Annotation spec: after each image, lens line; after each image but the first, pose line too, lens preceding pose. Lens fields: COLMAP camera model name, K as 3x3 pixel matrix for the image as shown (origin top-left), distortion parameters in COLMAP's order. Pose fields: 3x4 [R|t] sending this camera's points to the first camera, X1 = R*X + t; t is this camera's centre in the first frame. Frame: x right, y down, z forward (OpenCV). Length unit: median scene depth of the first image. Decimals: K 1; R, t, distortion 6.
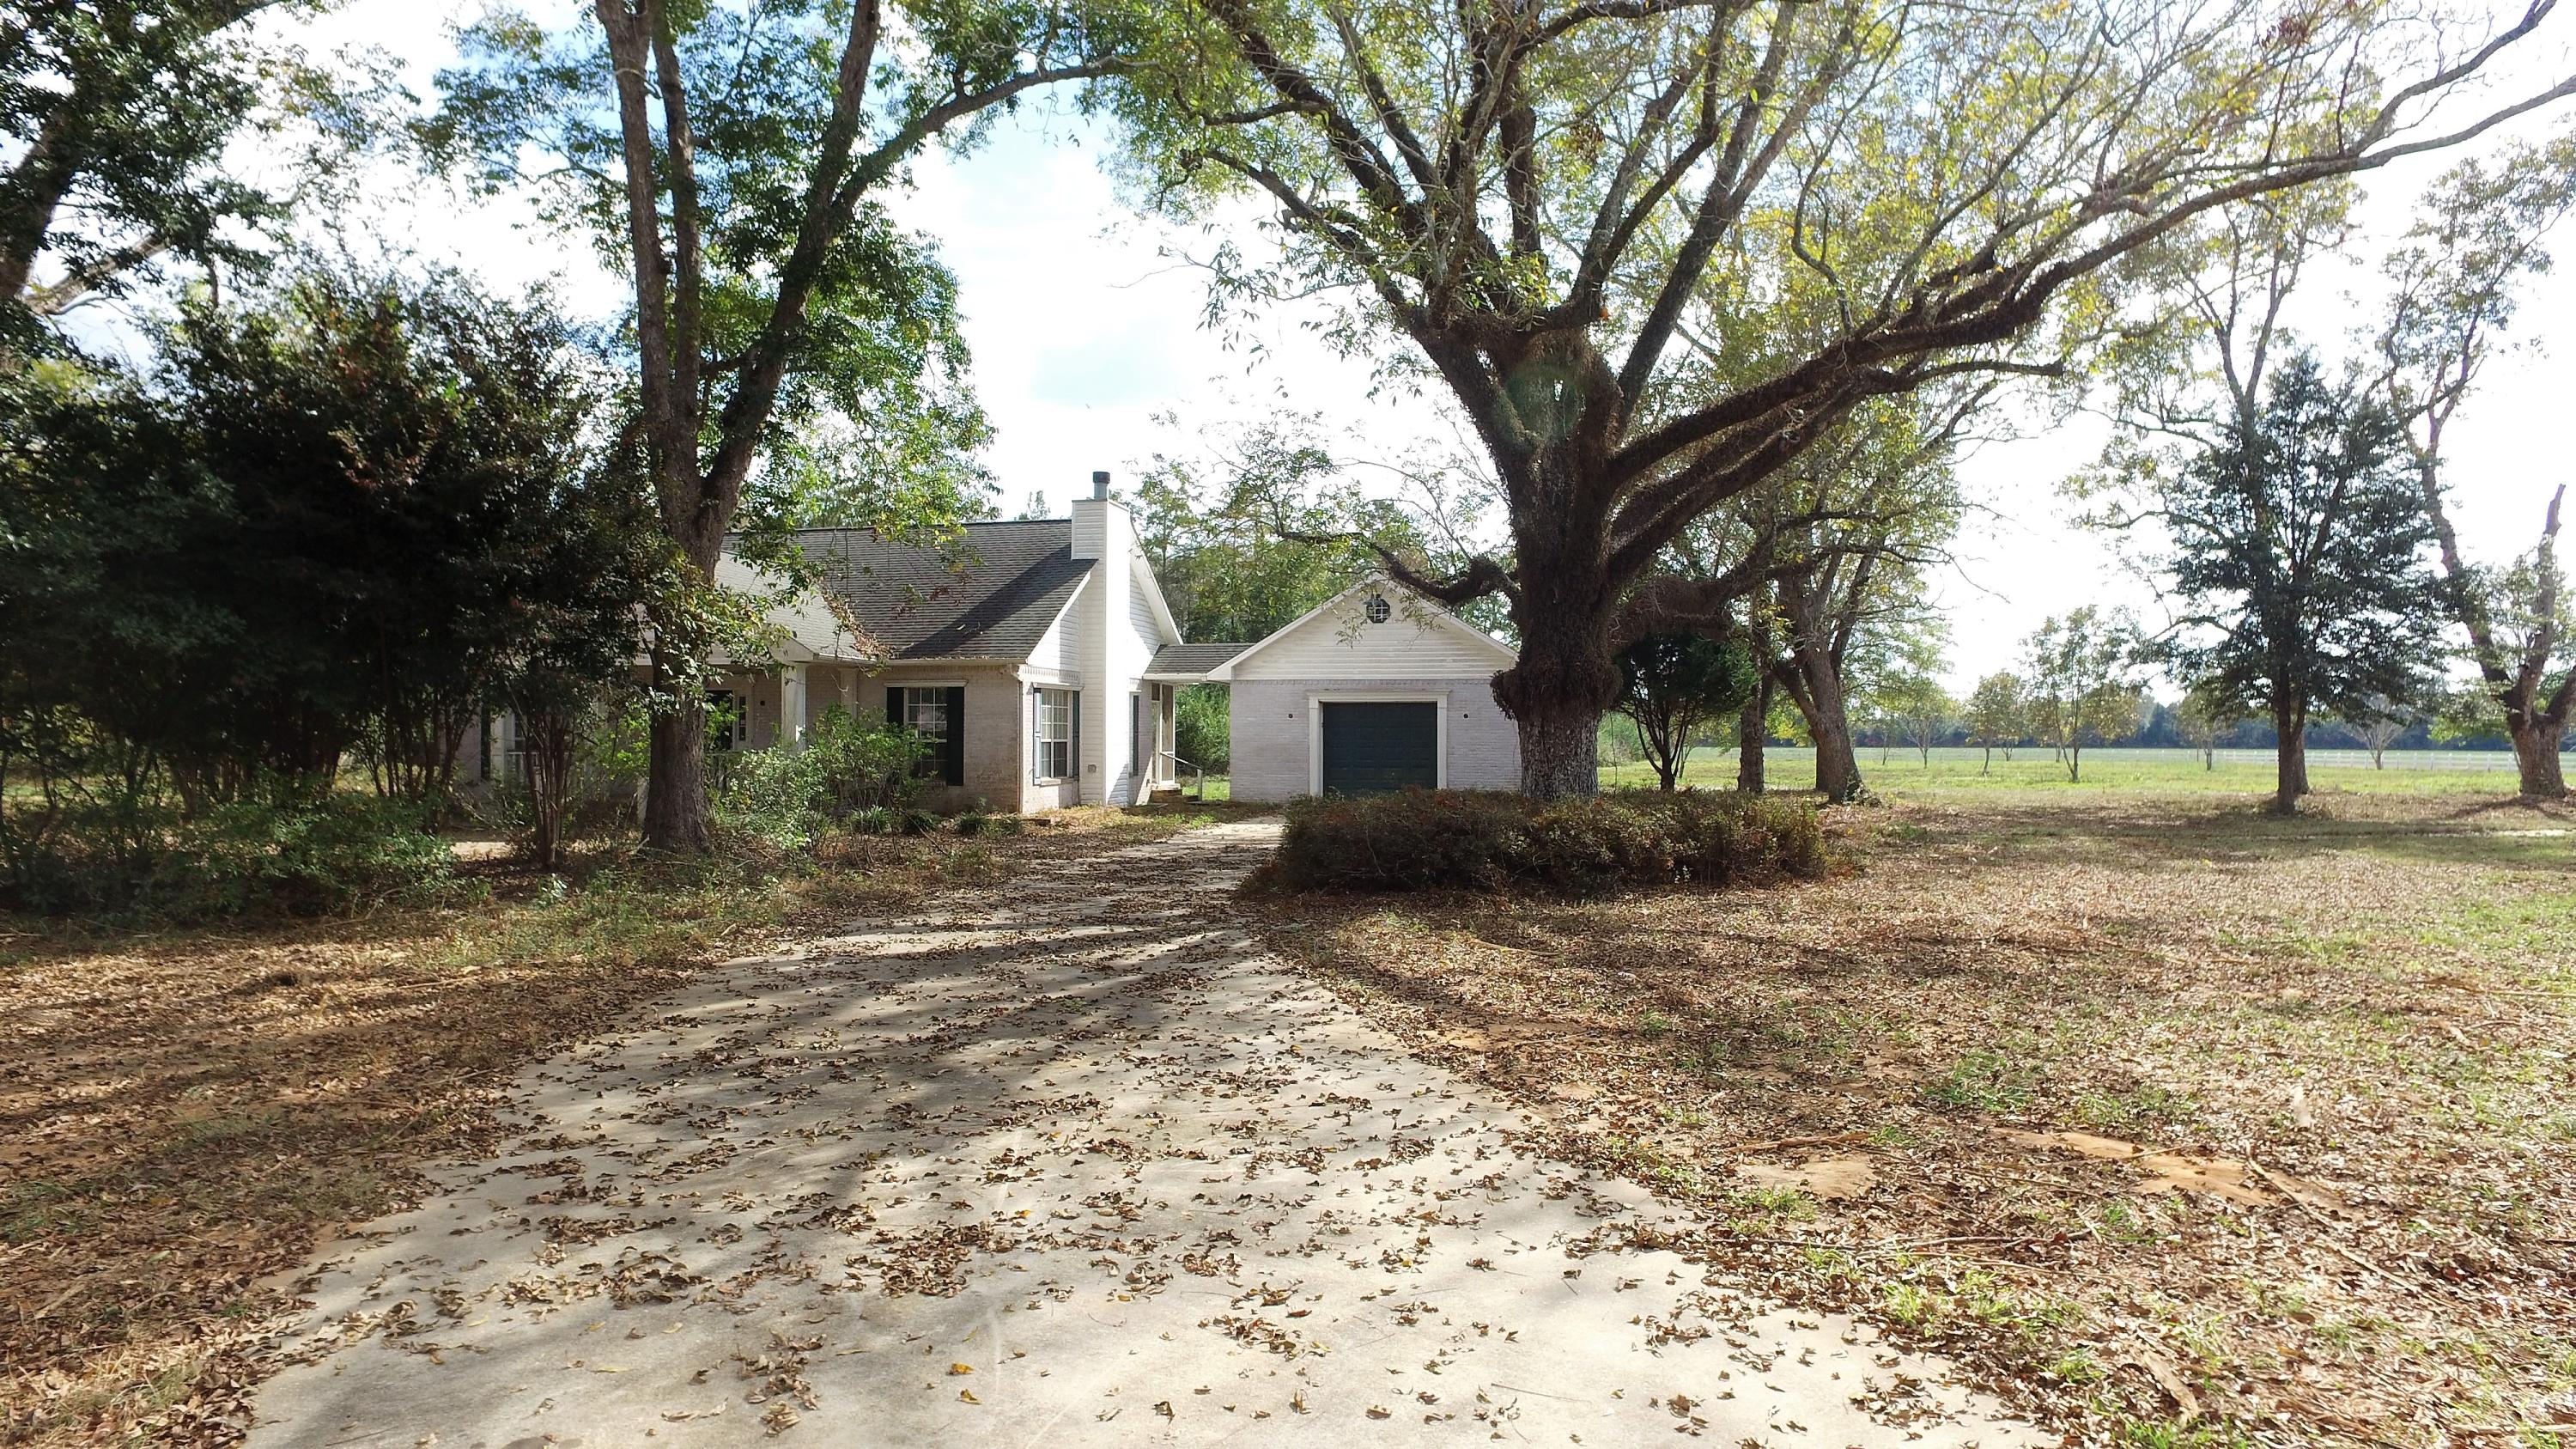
lens RADIAL K [[1496.1, 0, 1295.7], [0, 1496.1, 719.2], [0, 0, 1]] dist [-0.132032, 0.099430]
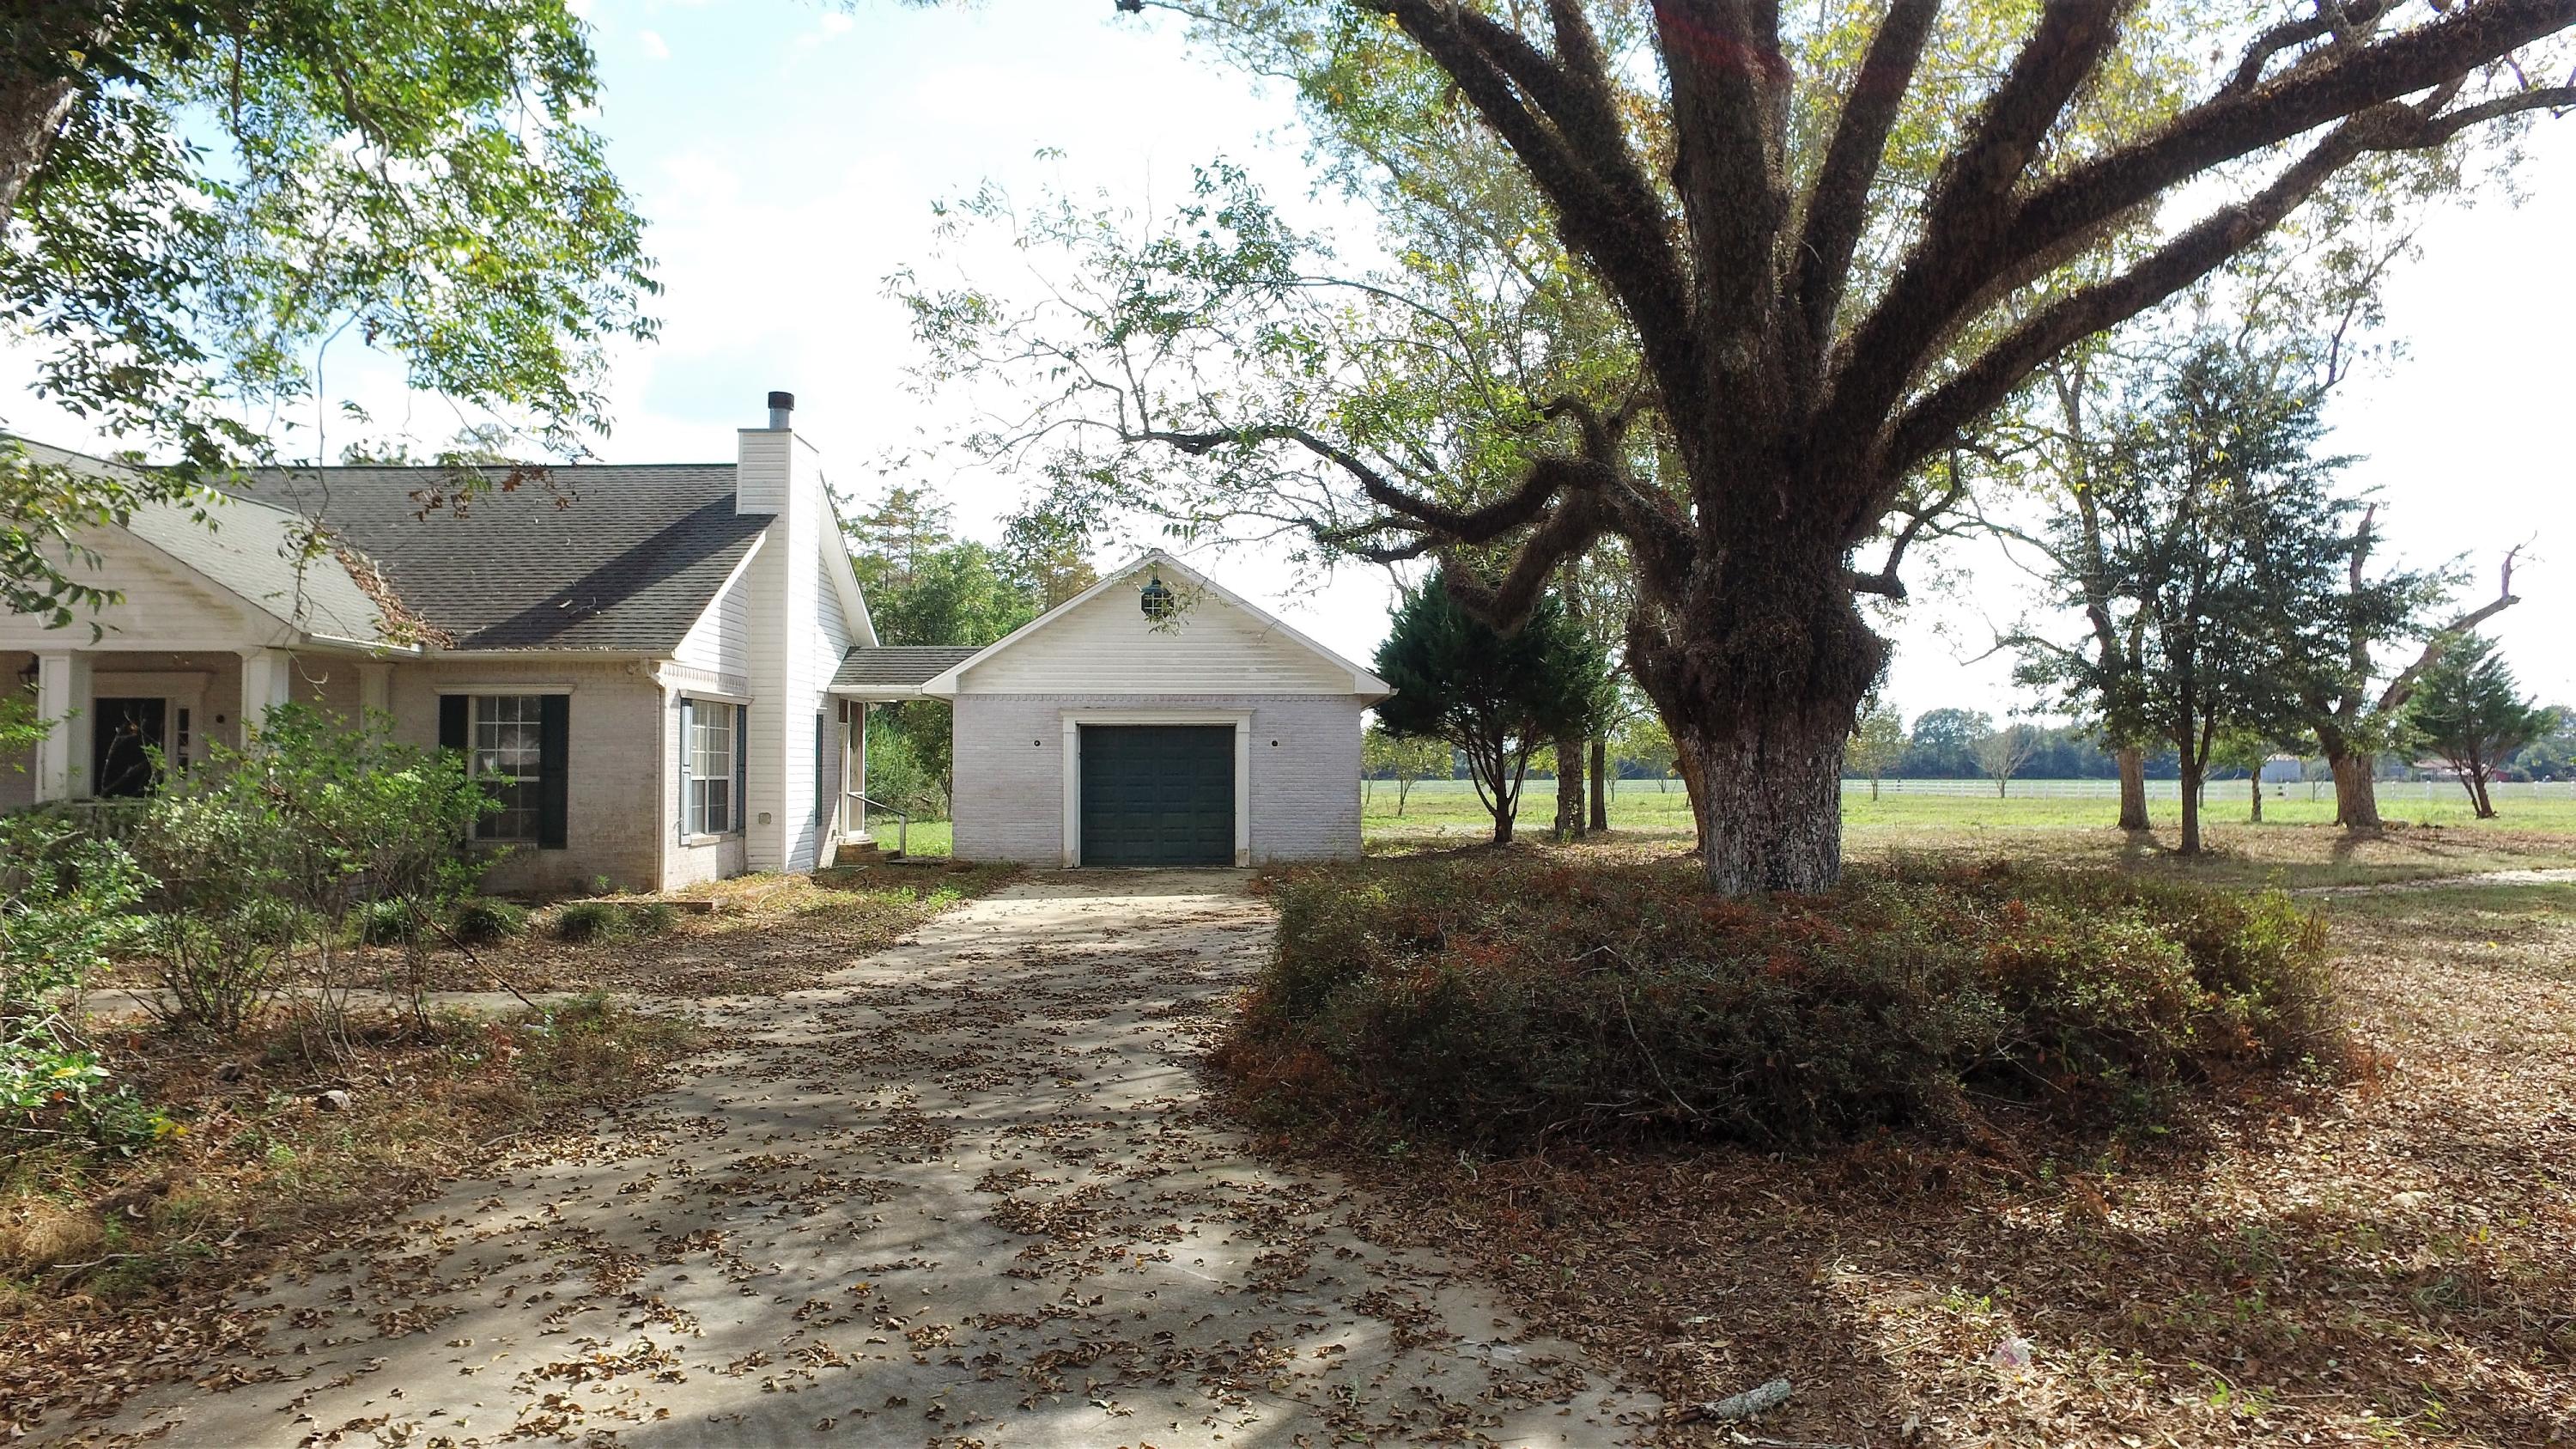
lens RADIAL K [[1496.1, 0, 1295.7], [0, 1496.1, 719.2], [0, 0, 1]] dist [-0.132032, 0.099430]
pose [[0.969863, 0.004744, 0.243606, -0.064967], [0.000752, 0.999747, -0.022462, 0.002812], [-0.243651, 0.021968, 0.969614, 0.284082]]
